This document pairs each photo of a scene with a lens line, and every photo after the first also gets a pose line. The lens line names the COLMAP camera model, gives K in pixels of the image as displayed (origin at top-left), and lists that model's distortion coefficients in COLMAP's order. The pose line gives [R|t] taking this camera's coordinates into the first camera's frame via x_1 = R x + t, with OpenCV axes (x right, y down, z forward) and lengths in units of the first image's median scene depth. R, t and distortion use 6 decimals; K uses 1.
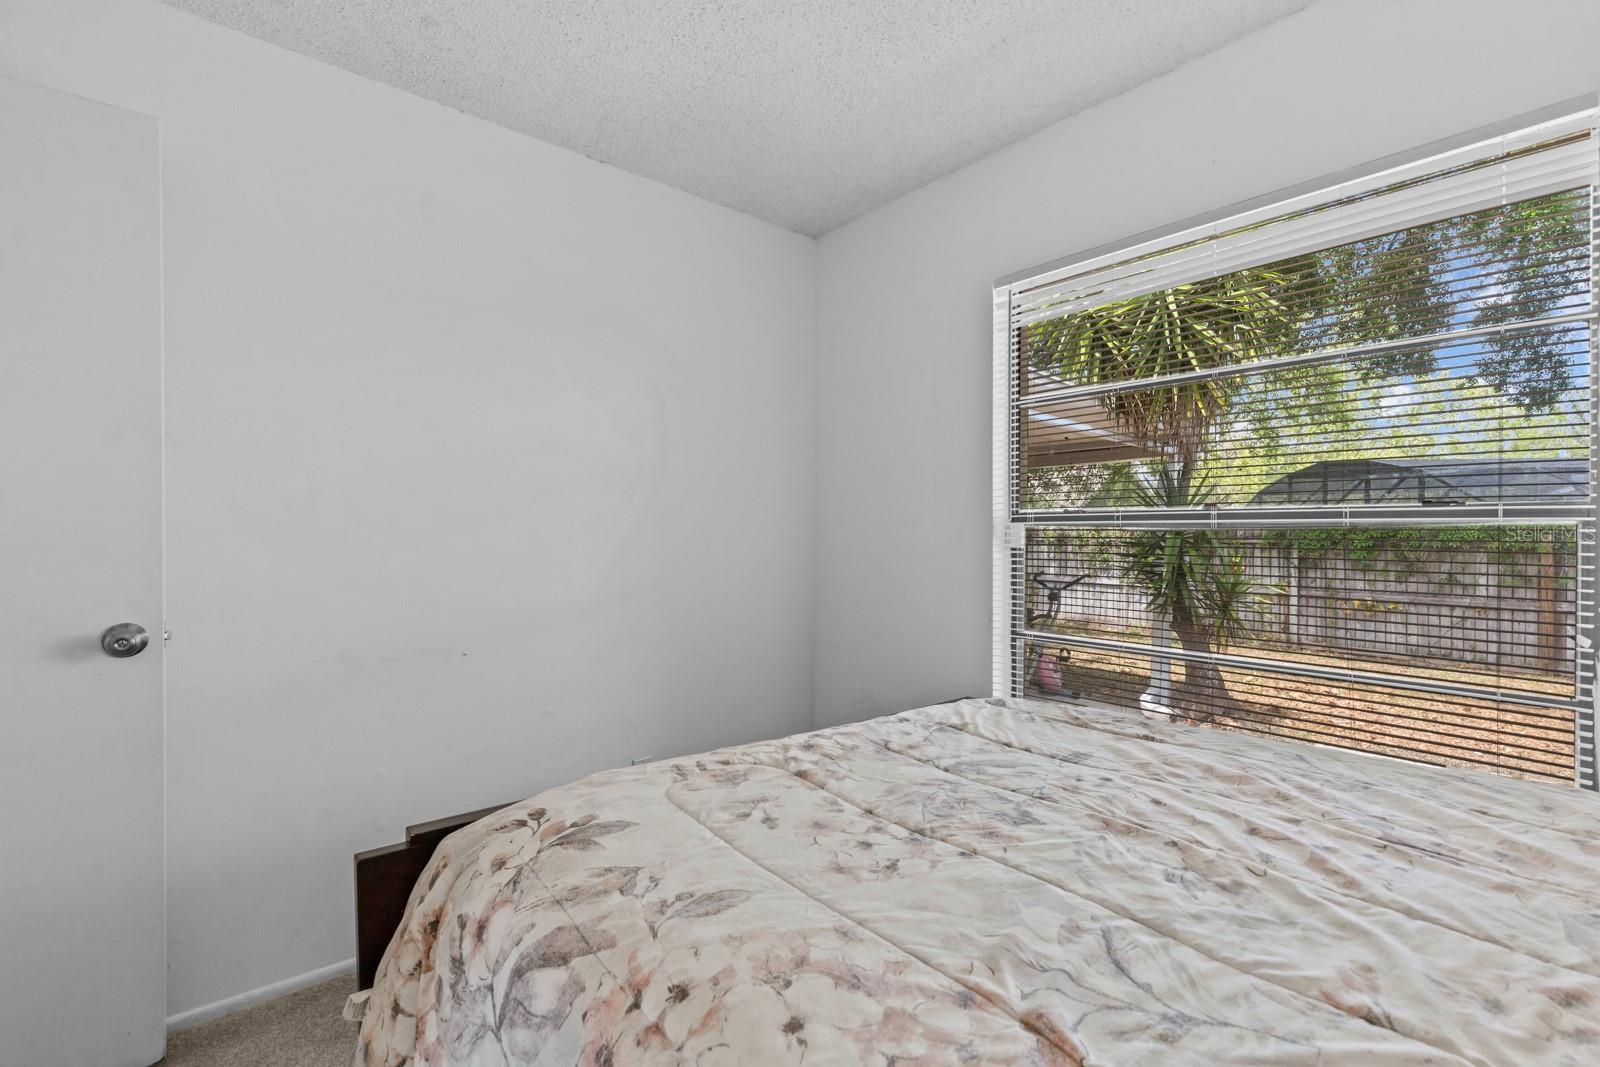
lens RADIAL K [[721.9, 0, 813.5], [0, 721.9, 534.0], [0, 0, 1]] dist [0.006622, -0.000622]
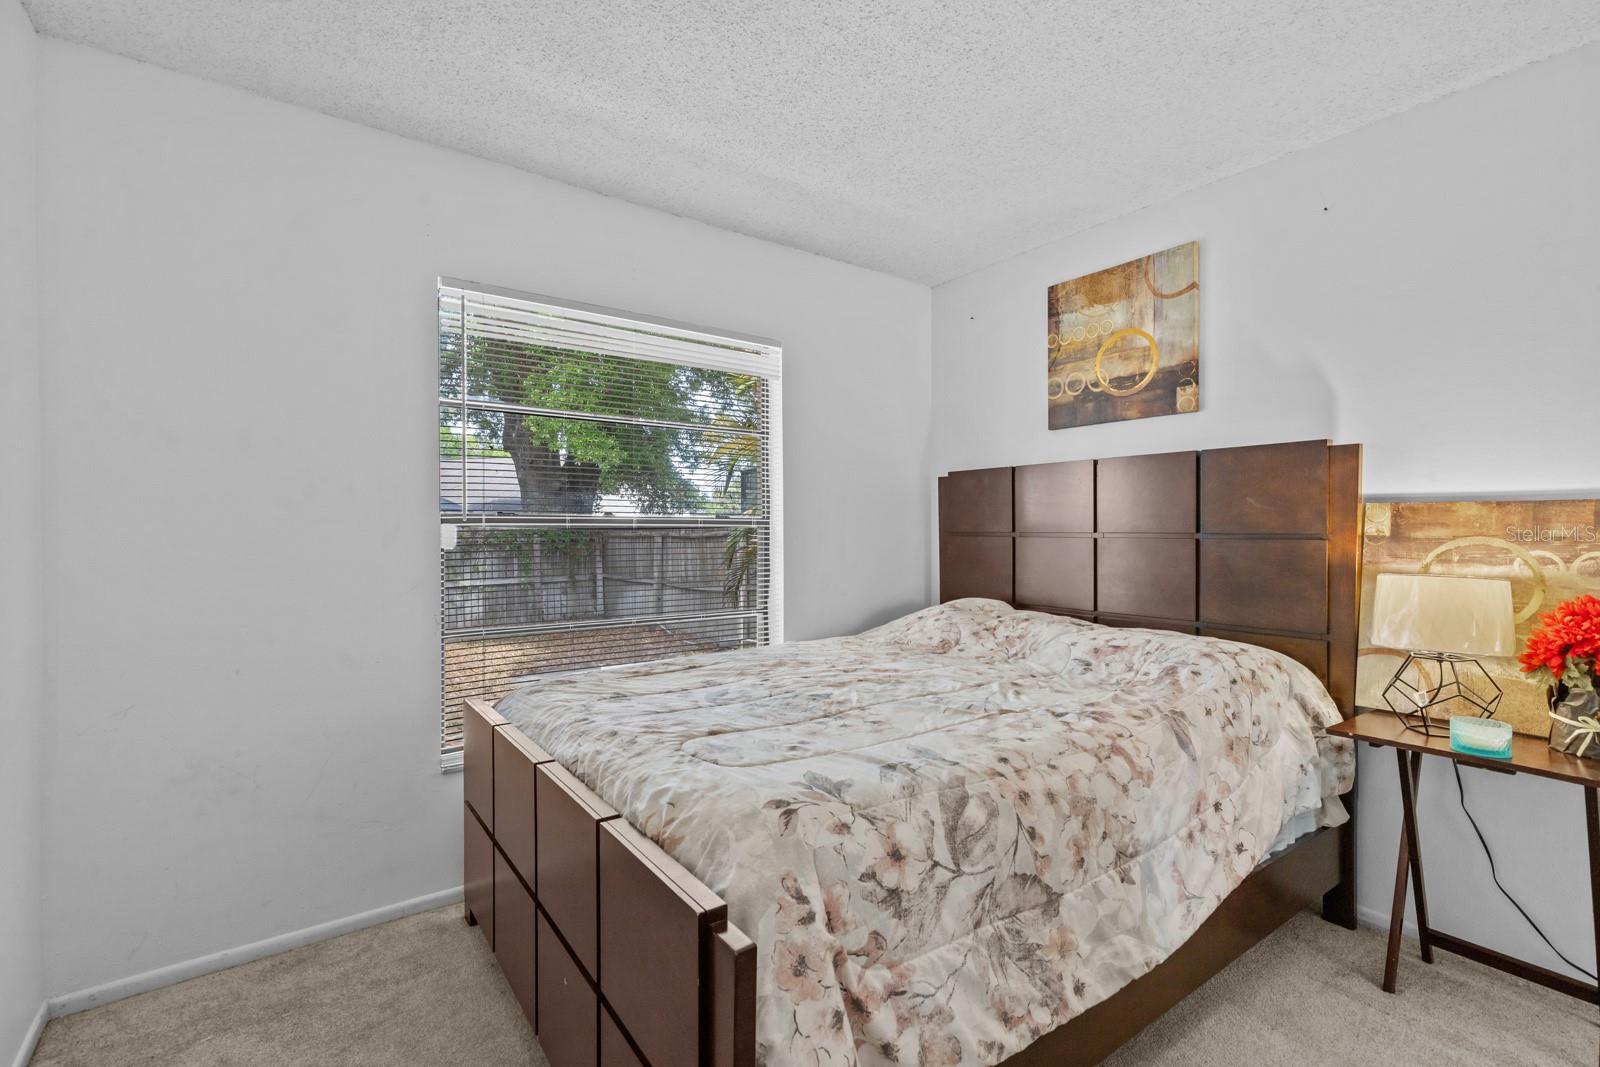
lens RADIAL K [[721.9, 0, 814.1], [0, 721.9, 533.5], [0, 0, 1]] dist [0.006622, -0.000622]
pose [[0.072003, -0.001729, 0.997403, -1.453700], [0.009458, 0.999955, 0.001050, 0.003311], [-0.997360, 0.009357, 0.072016, 0.904931]]
